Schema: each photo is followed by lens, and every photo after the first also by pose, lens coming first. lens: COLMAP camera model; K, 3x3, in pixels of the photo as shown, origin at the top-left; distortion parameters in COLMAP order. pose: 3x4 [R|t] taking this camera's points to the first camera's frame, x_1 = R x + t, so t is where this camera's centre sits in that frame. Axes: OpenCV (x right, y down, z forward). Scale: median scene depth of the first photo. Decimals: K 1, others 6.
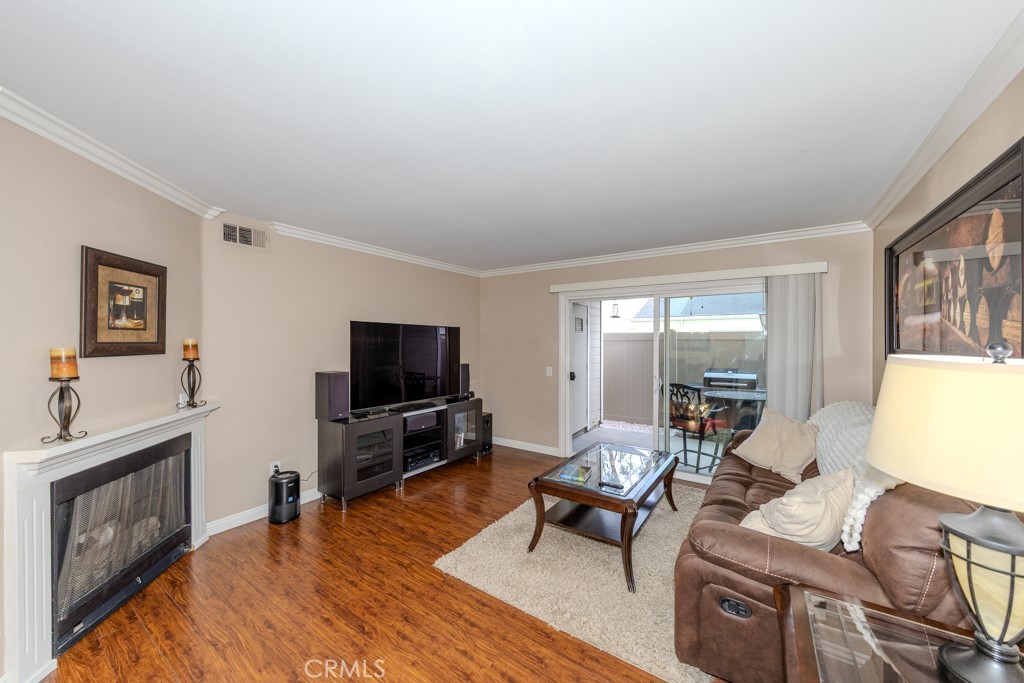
lens RADIAL K [[376.4, 0, 522.3], [0, 376.4, 343.3], [0, 0, 1]] dist [0.001841, 0.000045]
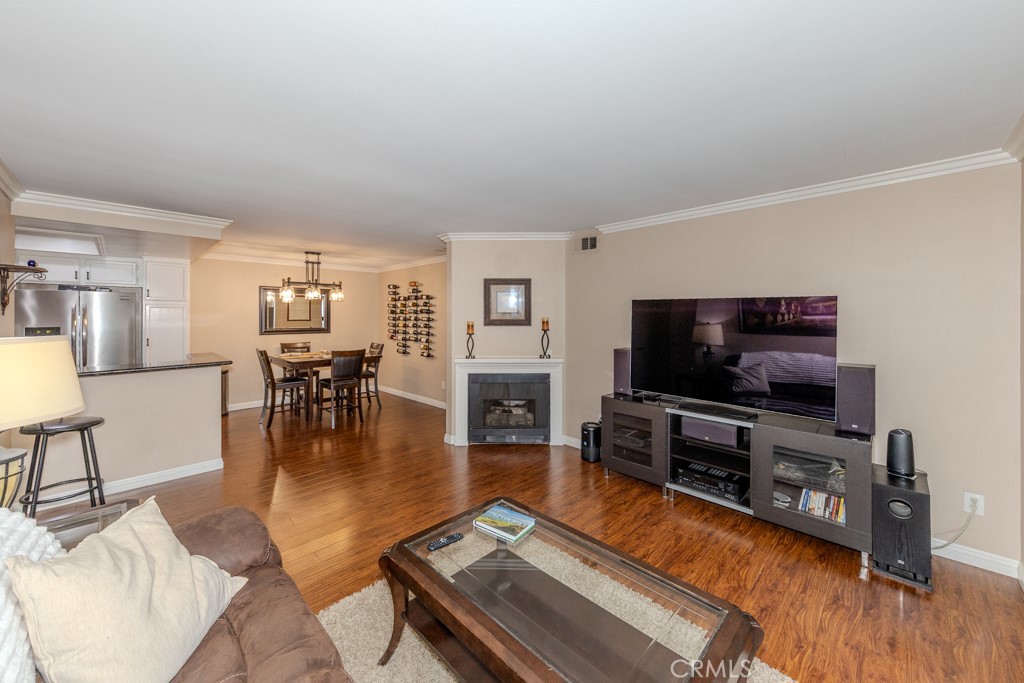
lens RADIAL K [[380.5, 0, 507.6], [0, 380.5, 318.1], [0, 0, 1]] dist [0.001111, 0.000061]
pose [[-0.202624, 0.007529, -0.979228, 0.736027], [-0.006509, 0.999938, 0.009035, -0.020844], [0.979235, 0.008205, -0.202563, 1.061620]]
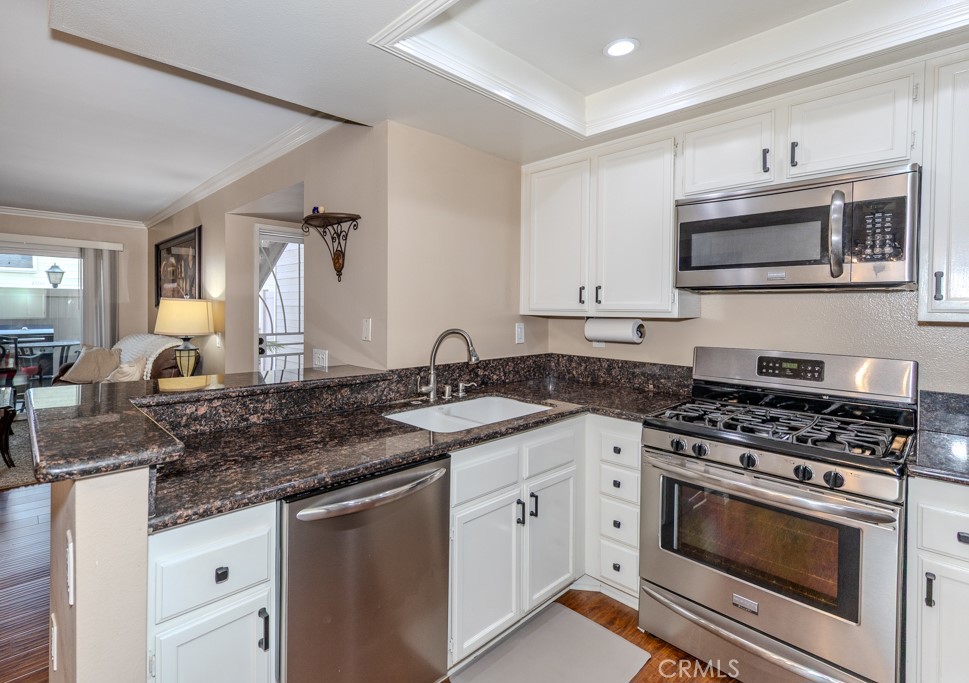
lens RADIAL K [[461.1, 0, 415.5], [0, 461.1, 314.5], [0, 0, 1]] dist [0.002871, -0.000107]
pose [[0.272701, -0.014205, 0.961994, -0.746540], [-0.002516, 0.999877, 0.015478, 0.039185], [-0.962096, -0.006641, 0.272632, -0.725951]]
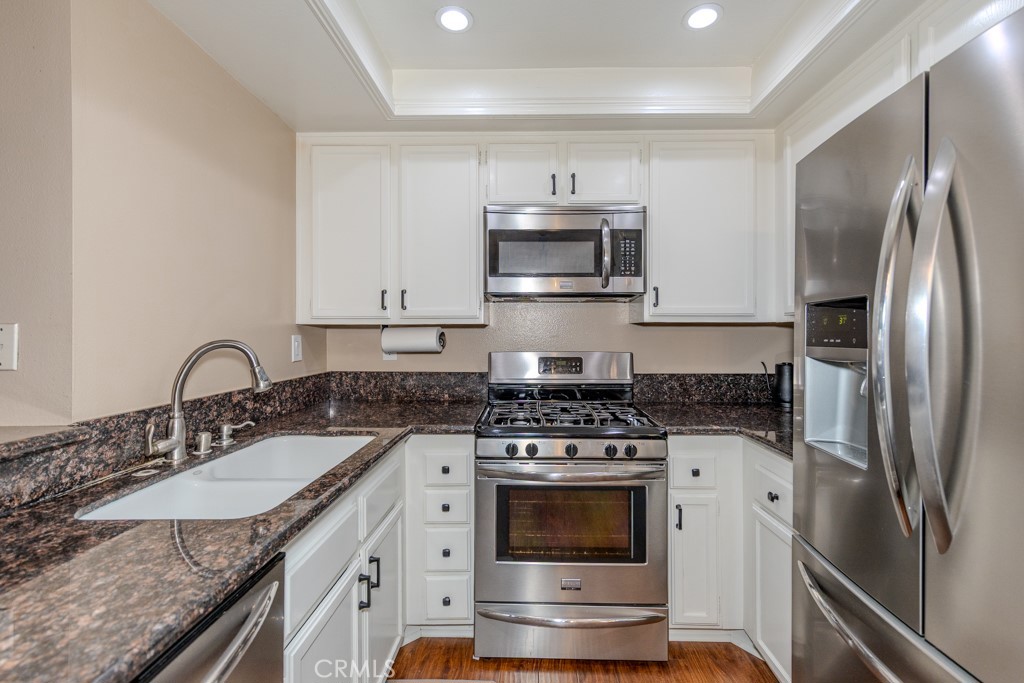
lens RADIAL K [[438.0, 0, 521.8], [0, 438.0, 329.5], [0, 0, 1]] dist [0.002947, -0.000103]
pose [[-0.539904, 0.003006, 0.841721, -0.540723], [0.005149, 0.999987, -0.000268, 0.066080], [-0.841711, 0.004189, -0.539913, -0.590383]]
